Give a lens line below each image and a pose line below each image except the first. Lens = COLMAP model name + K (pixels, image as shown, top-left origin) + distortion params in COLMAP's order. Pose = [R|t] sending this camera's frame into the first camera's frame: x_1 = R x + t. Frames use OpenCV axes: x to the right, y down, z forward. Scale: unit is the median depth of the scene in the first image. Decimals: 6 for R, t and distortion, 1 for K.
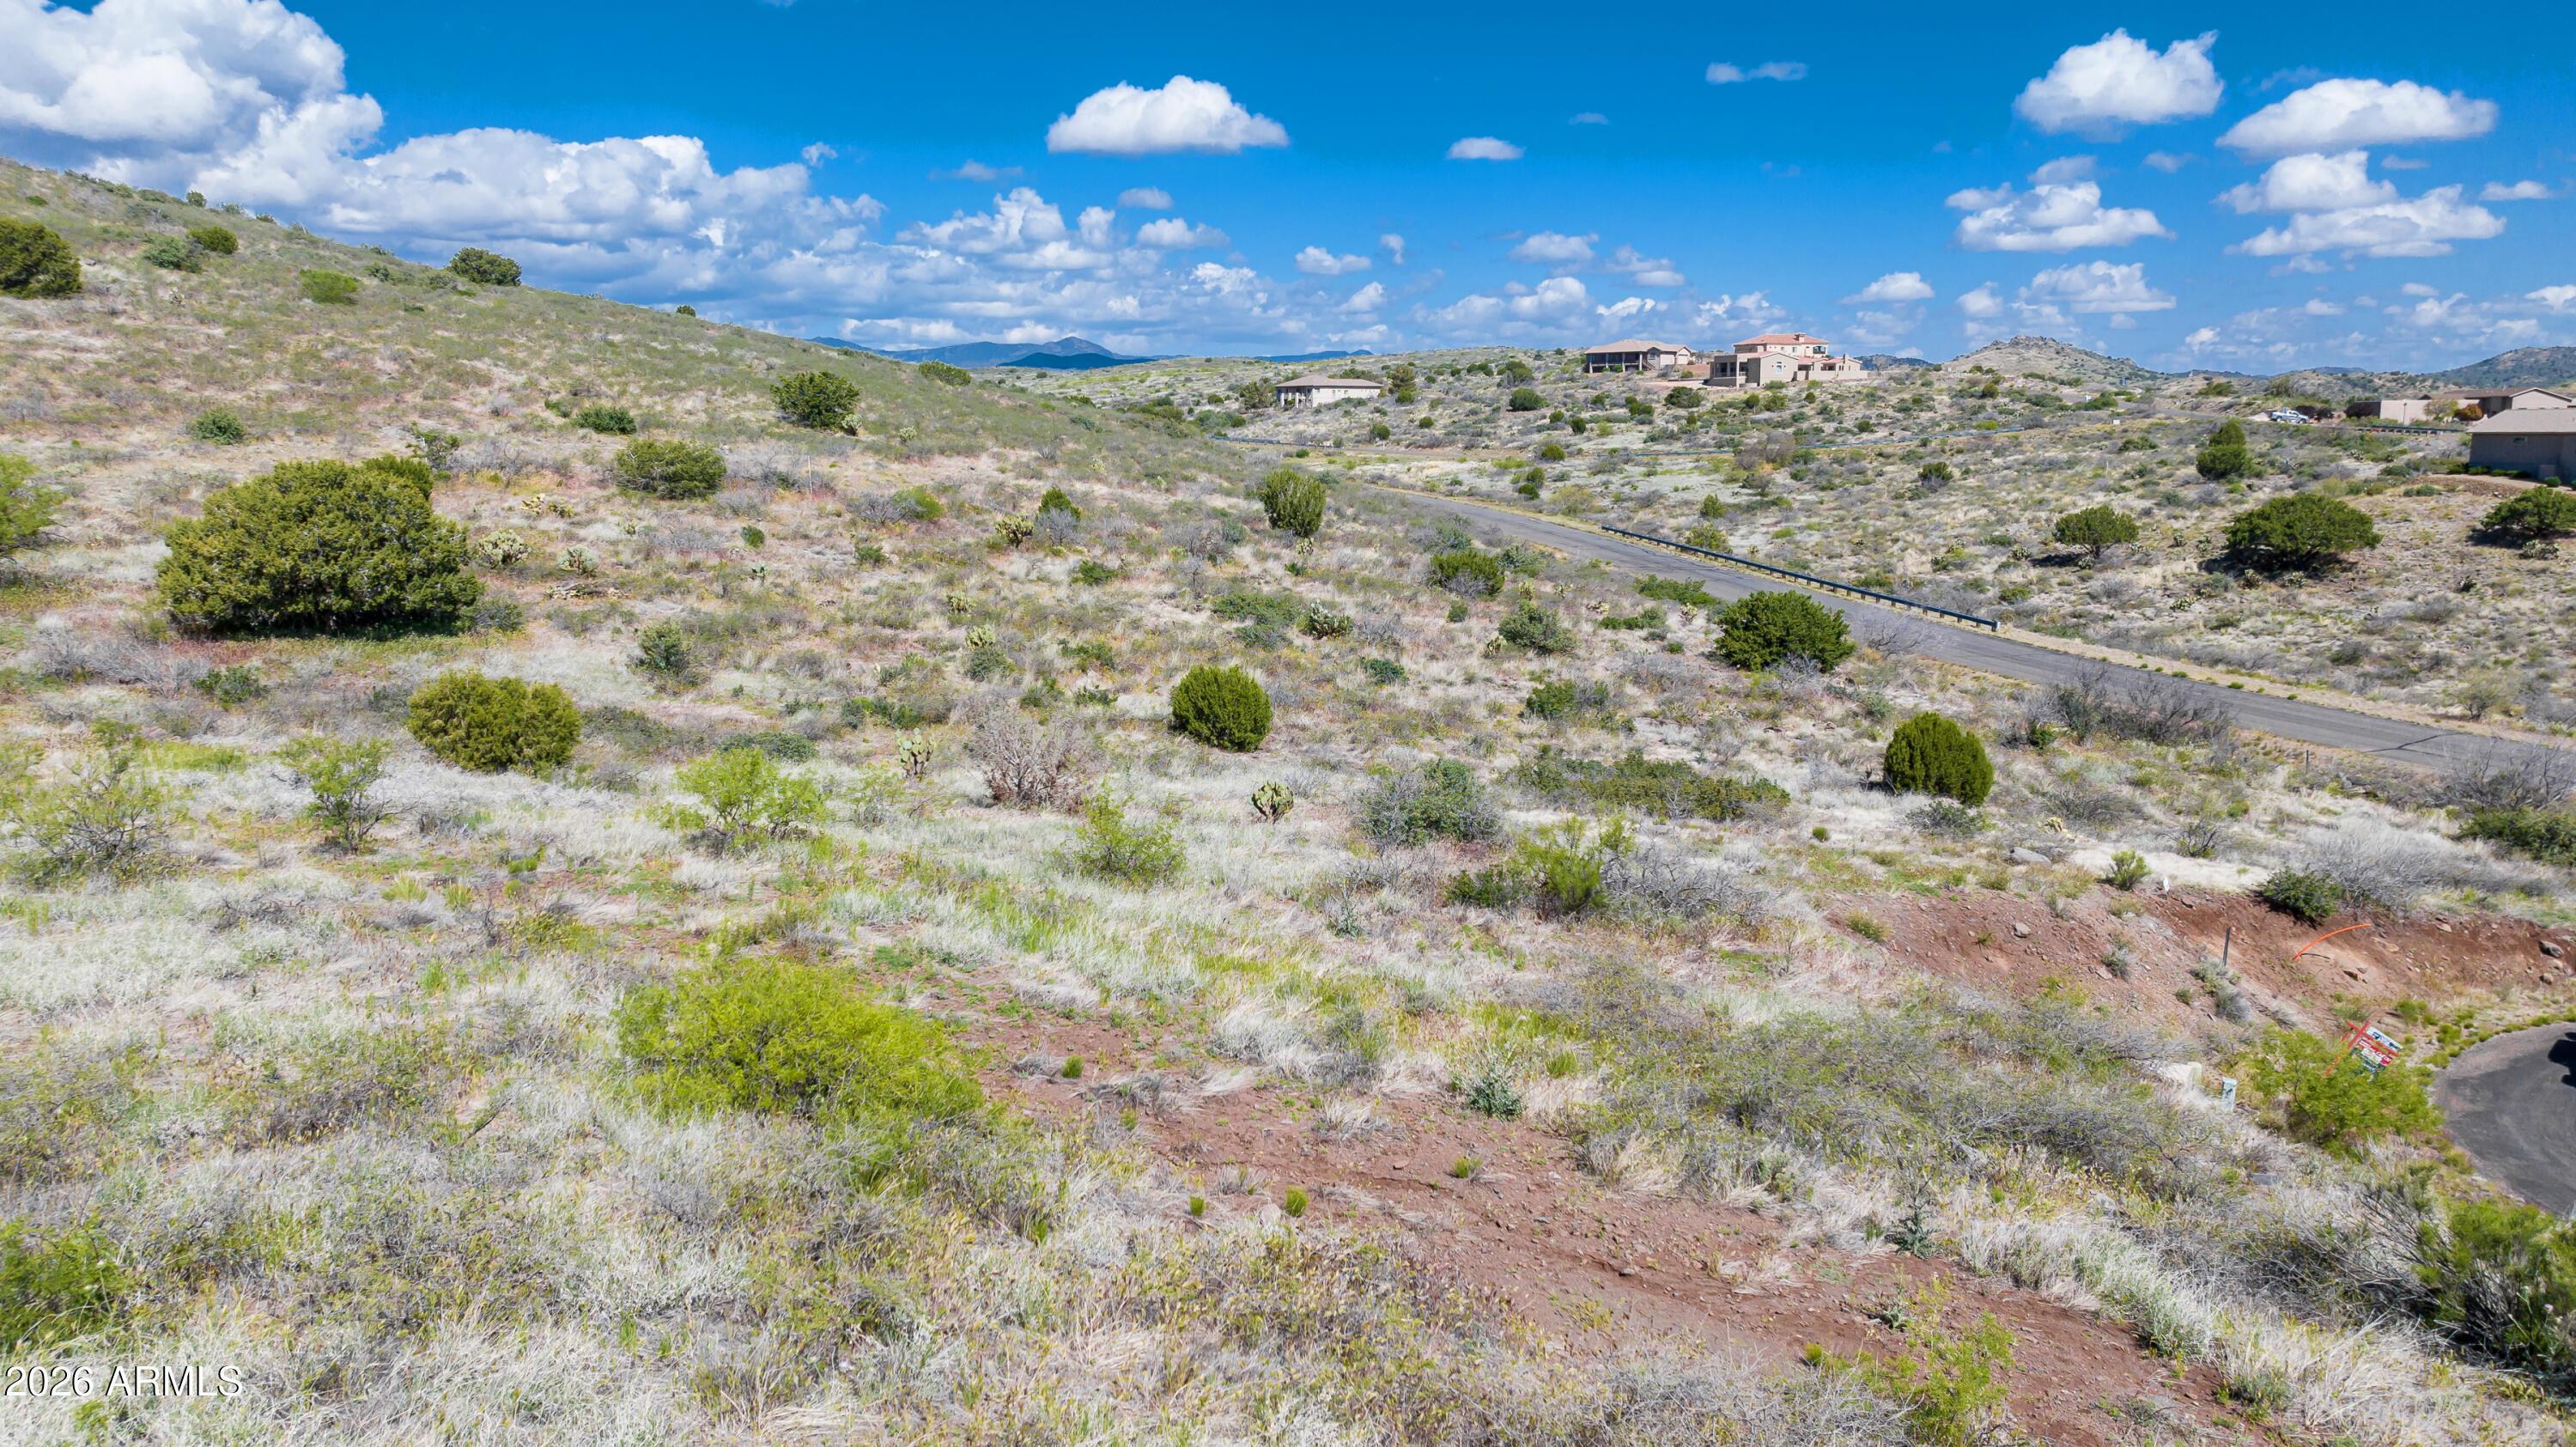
lens RADIAL K [[1856.5, 0, 1288.9], [0, 1856.5, 721.4], [0, 0, 1]] dist [-0.008971, 0.013511]
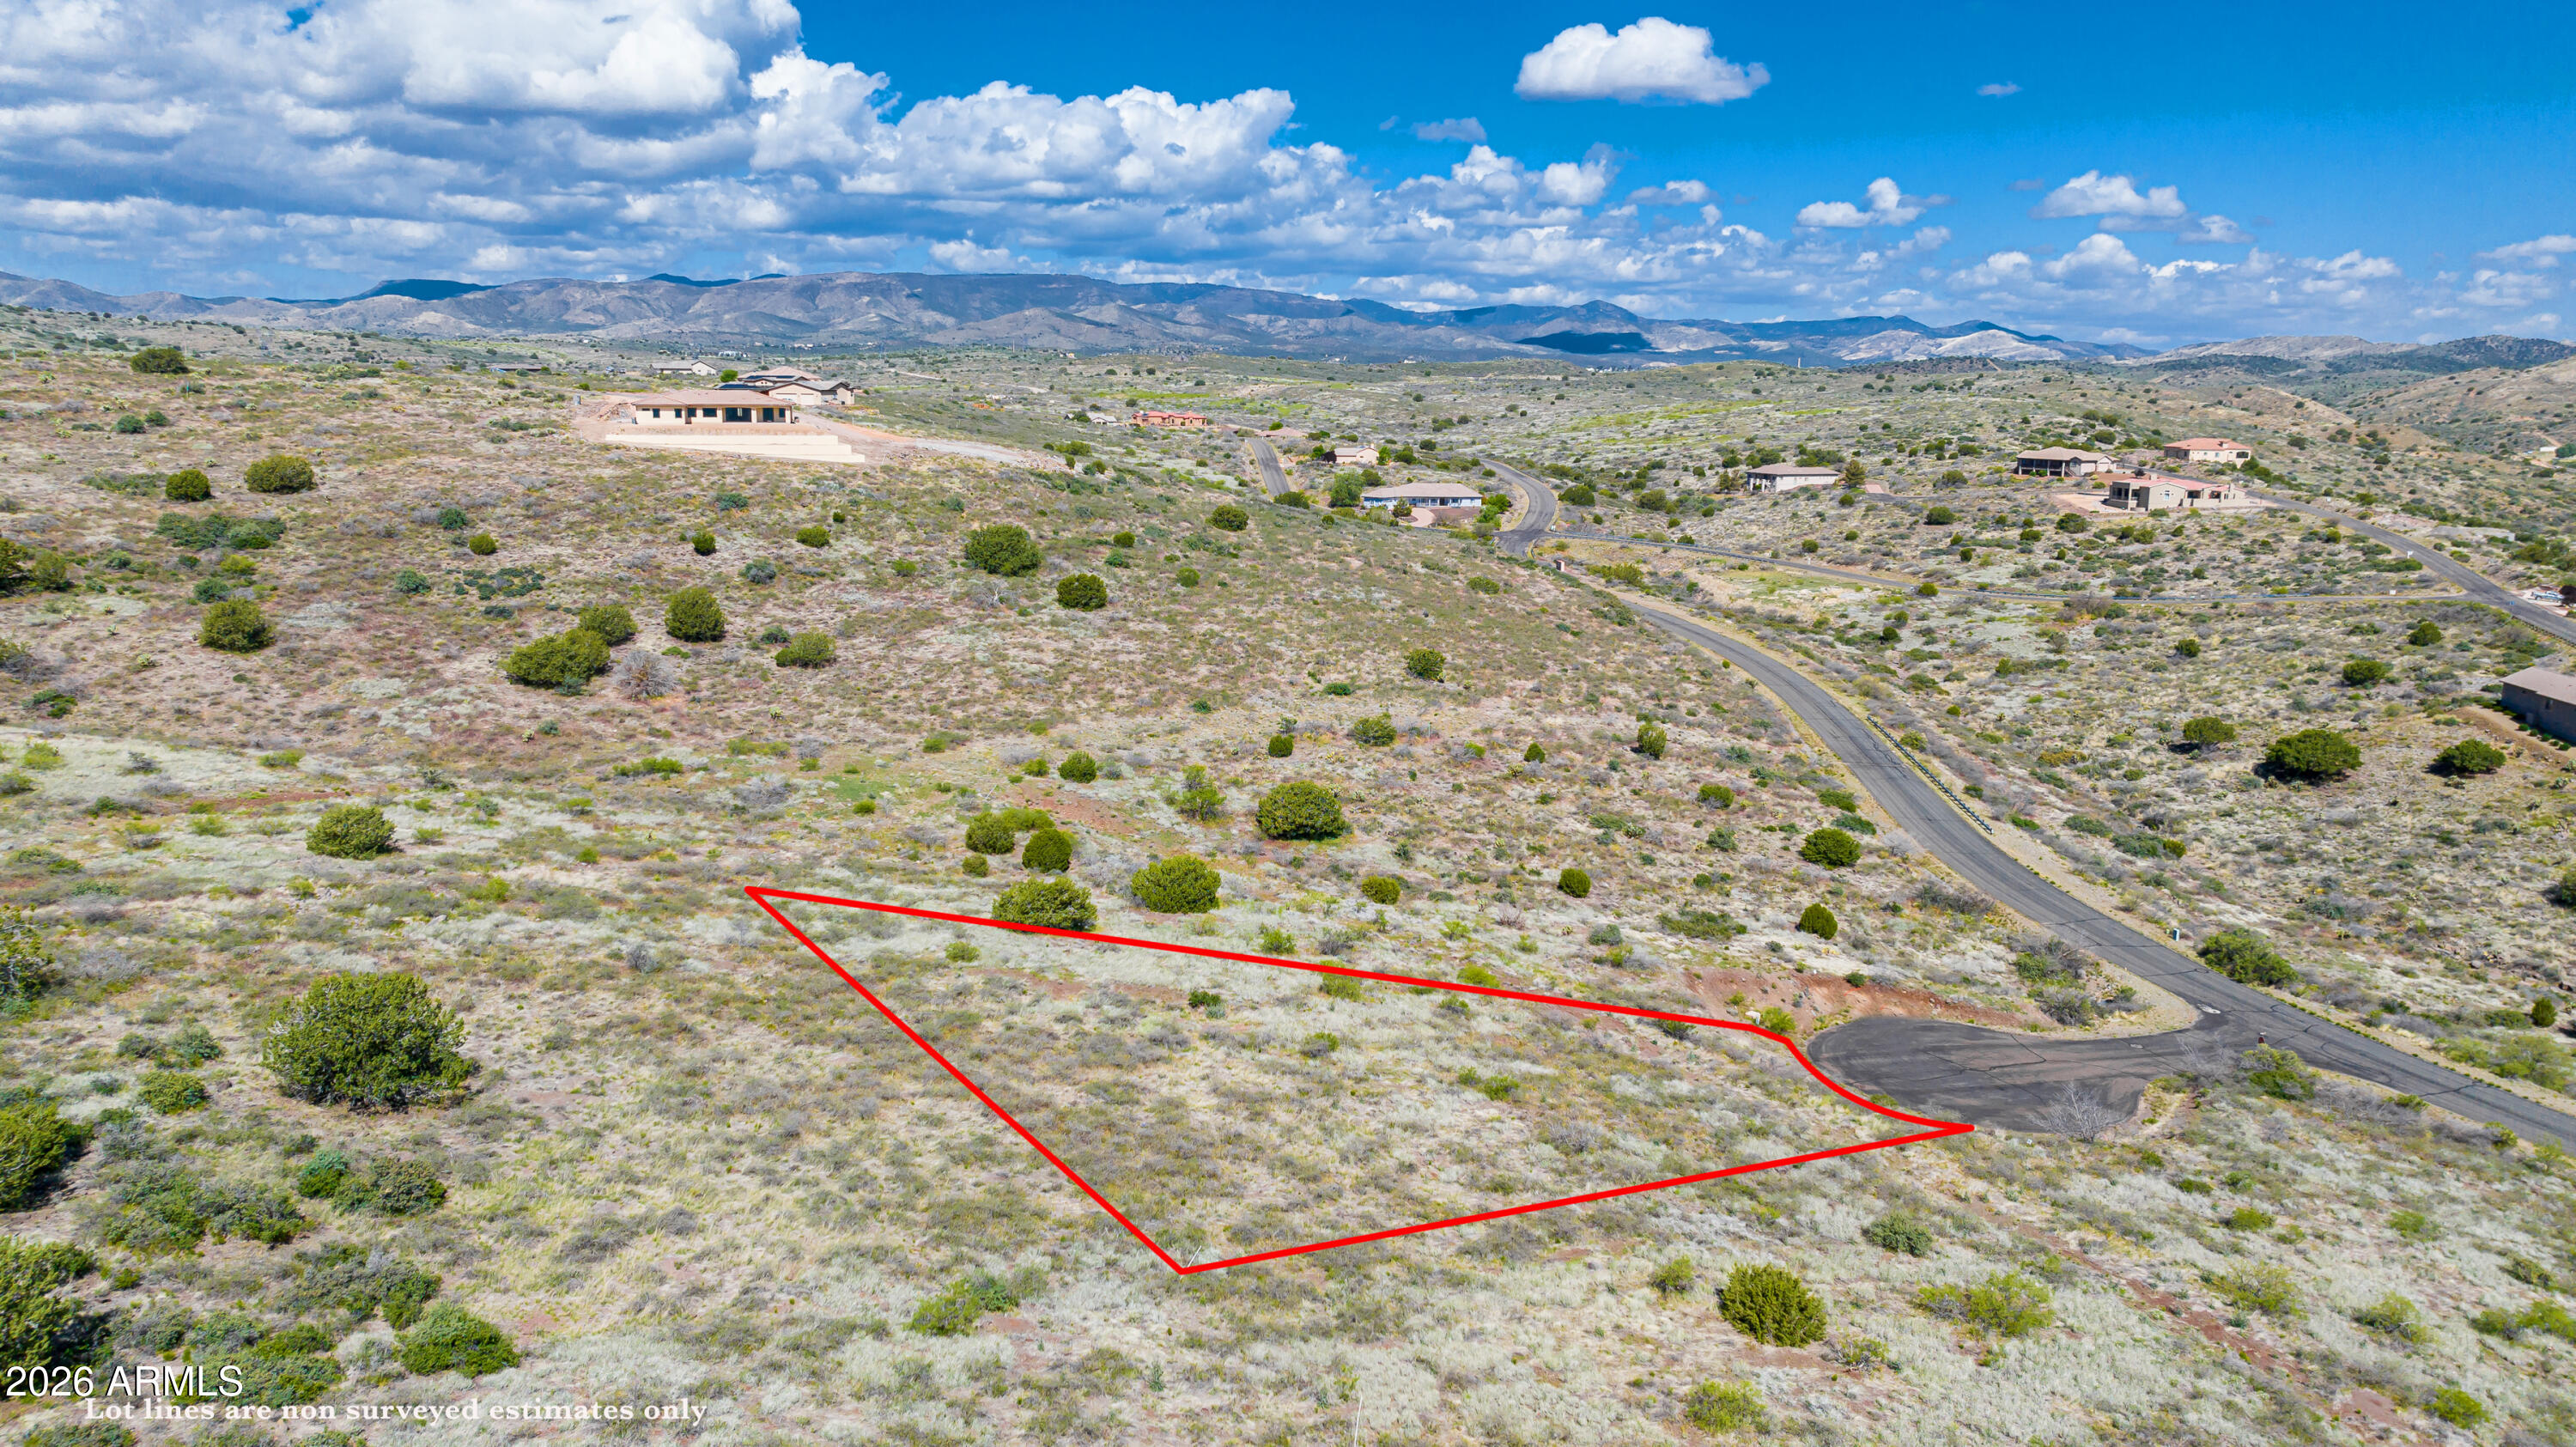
lens RADIAL K [[1856.5, 0, 1286.0], [0, 1856.5, 722.8], [0, 0, 1]] dist [-0.008971, 0.013511]
pose [[0.961854, 0.069814, -0.264503, 0.107534], [-0.062595, 0.997403, 0.035633, -0.125815], [0.266304, -0.017717, 0.963726, -0.755824]]
